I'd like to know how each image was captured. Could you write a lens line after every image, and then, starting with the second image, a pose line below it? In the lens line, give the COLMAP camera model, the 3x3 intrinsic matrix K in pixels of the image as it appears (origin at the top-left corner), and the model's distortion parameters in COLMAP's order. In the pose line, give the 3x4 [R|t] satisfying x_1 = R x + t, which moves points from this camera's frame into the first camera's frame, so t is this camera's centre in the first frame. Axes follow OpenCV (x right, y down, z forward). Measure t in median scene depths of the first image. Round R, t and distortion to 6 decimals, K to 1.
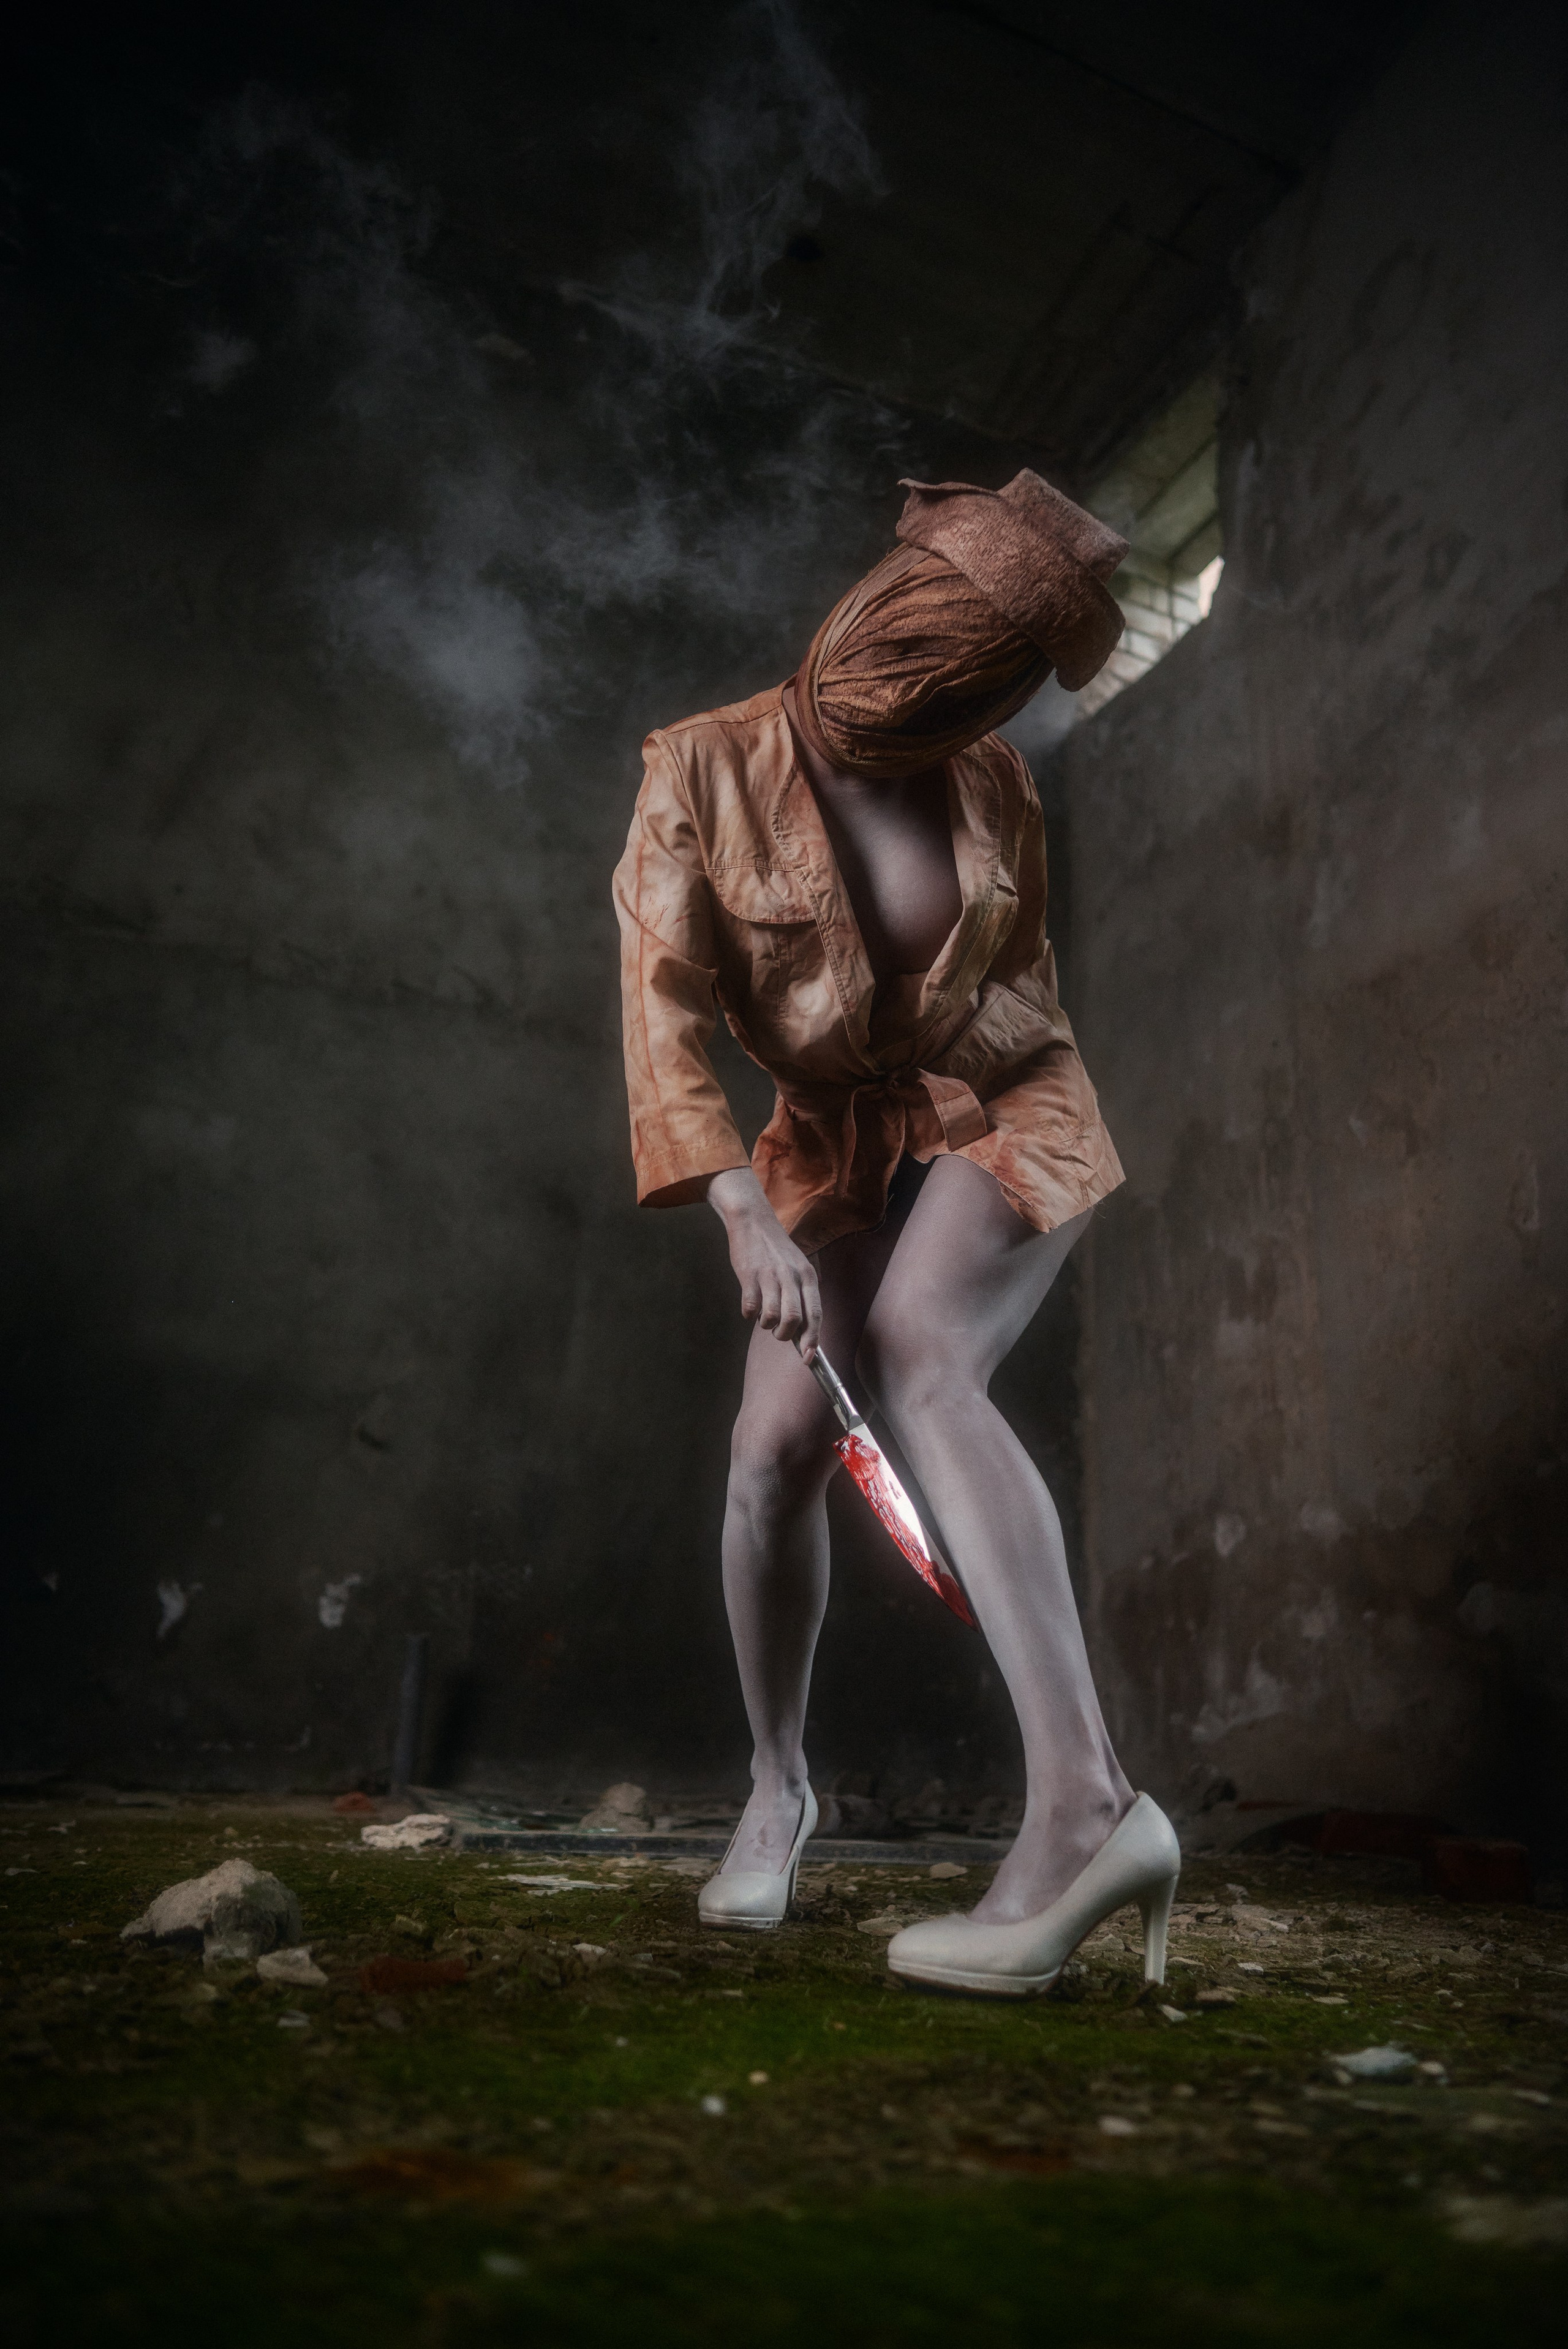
lens RADIAL K [[1586.7, 0, 790.2], [0, 1586.7, 1177.1], [0, 0, 1]] dist [-0.045294, 0.077965]
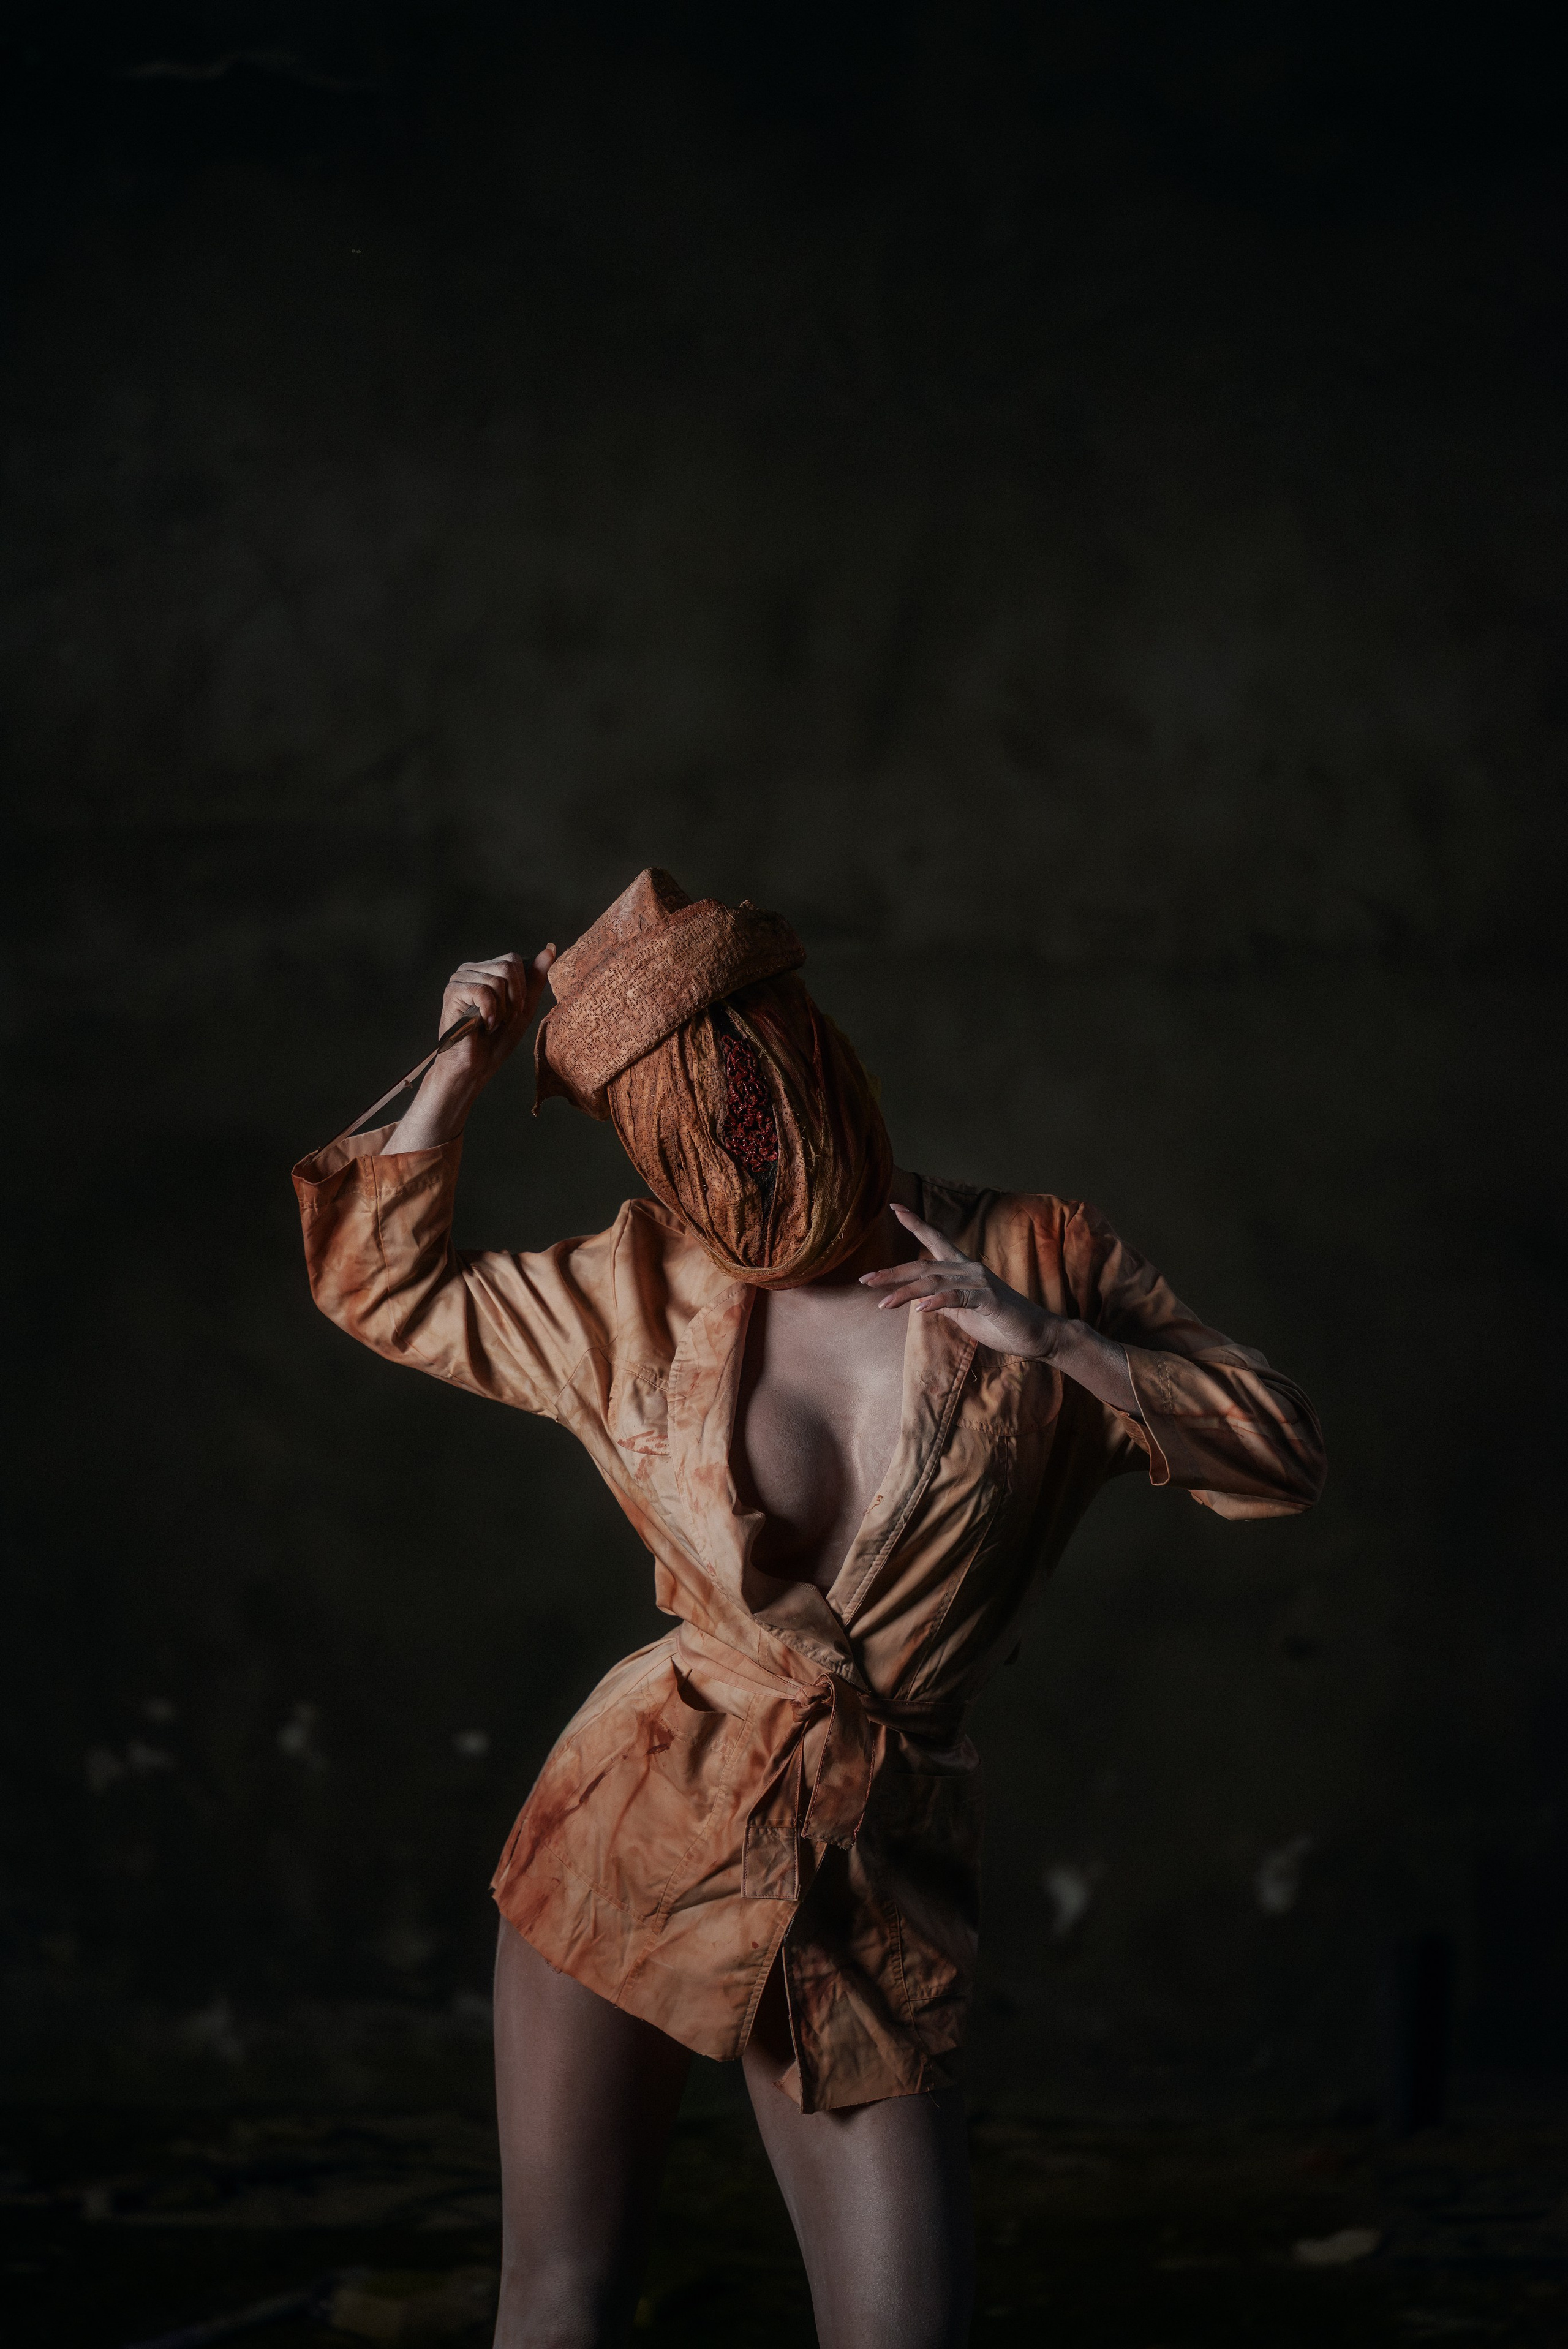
lens RADIAL K [[7168.0, 0, 780.7], [0, 7168.0, 1161.9], [0, 0, 1]] dist [-0.092351, 0.000000]
pose [[0.923337, -0.033426, -0.382532, 0.764886], [0.160692, 0.938414, 0.305872, -1.076681], [0.348749, -0.343893, 0.871844, -1.822600]]
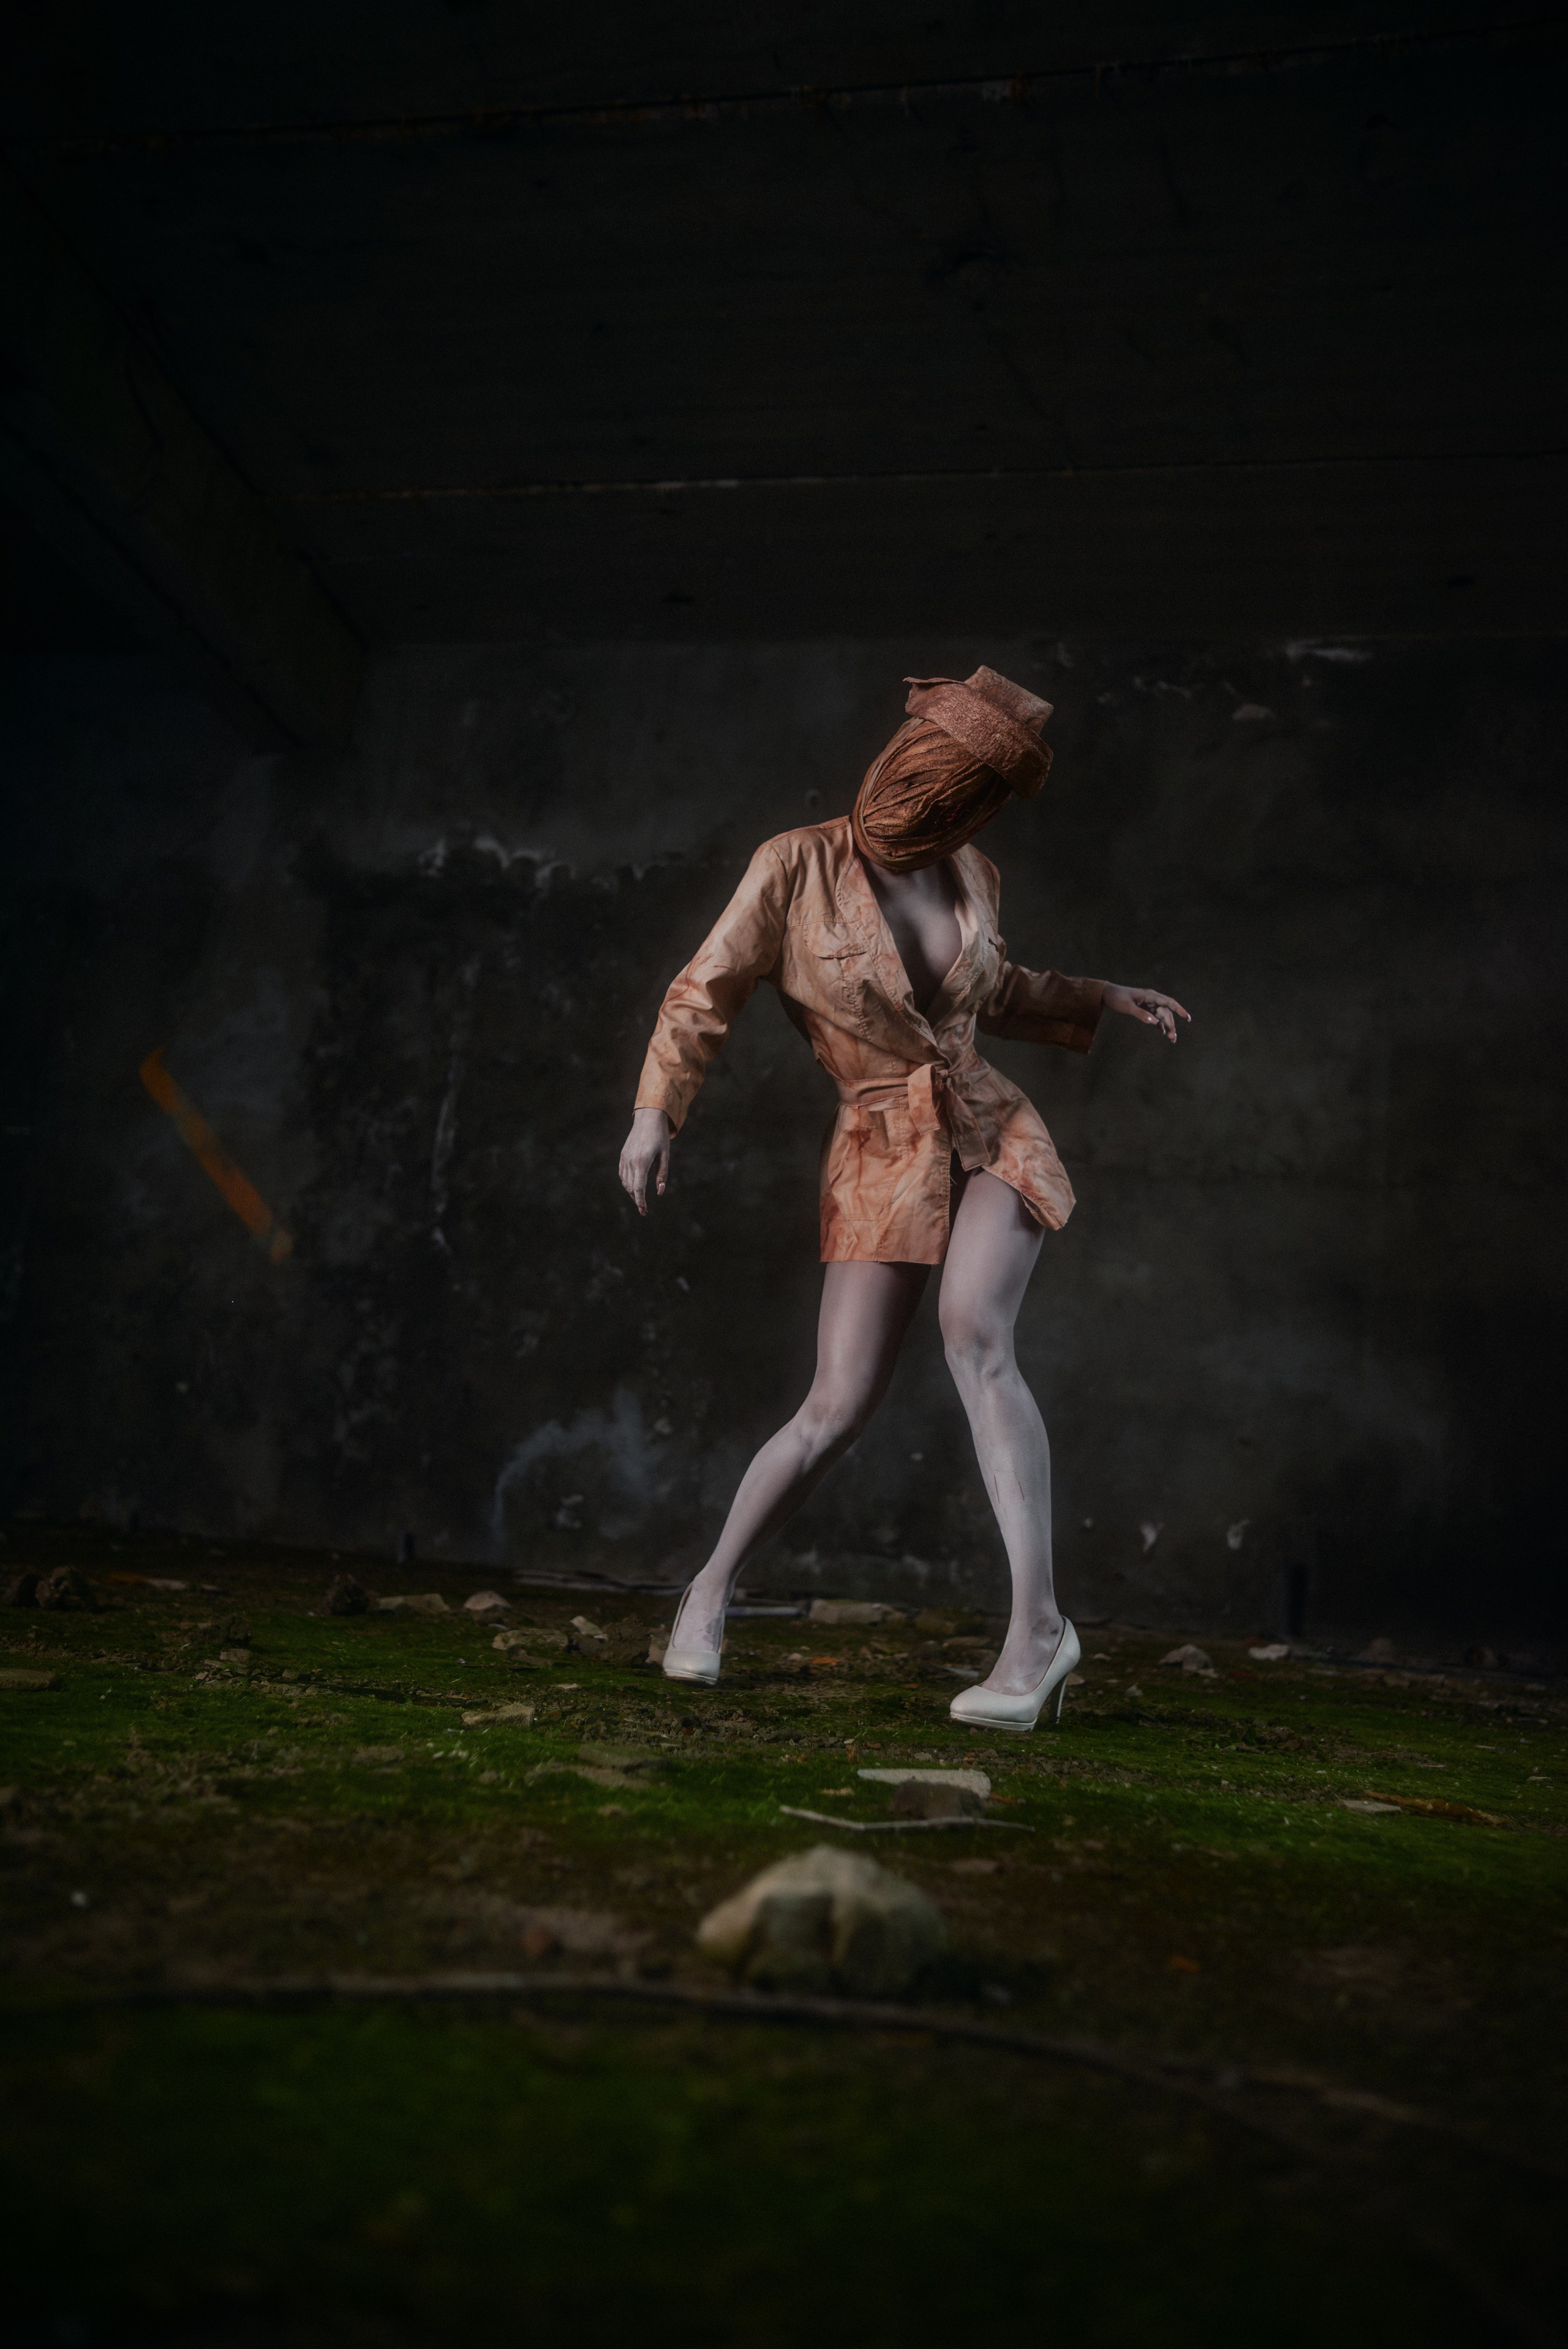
lens RADIAL K [[1586.7, 0, 788.5], [0, 1586.7, 1182.0], [0, 0, 1]] dist [-0.045294, 0.077965]
pose [[0.842485, -0.090034, -0.531142, 0.275565], [0.131319, 0.990517, 0.040391, -0.269528], [0.522469, -0.103778, 0.846319, -0.751001]]
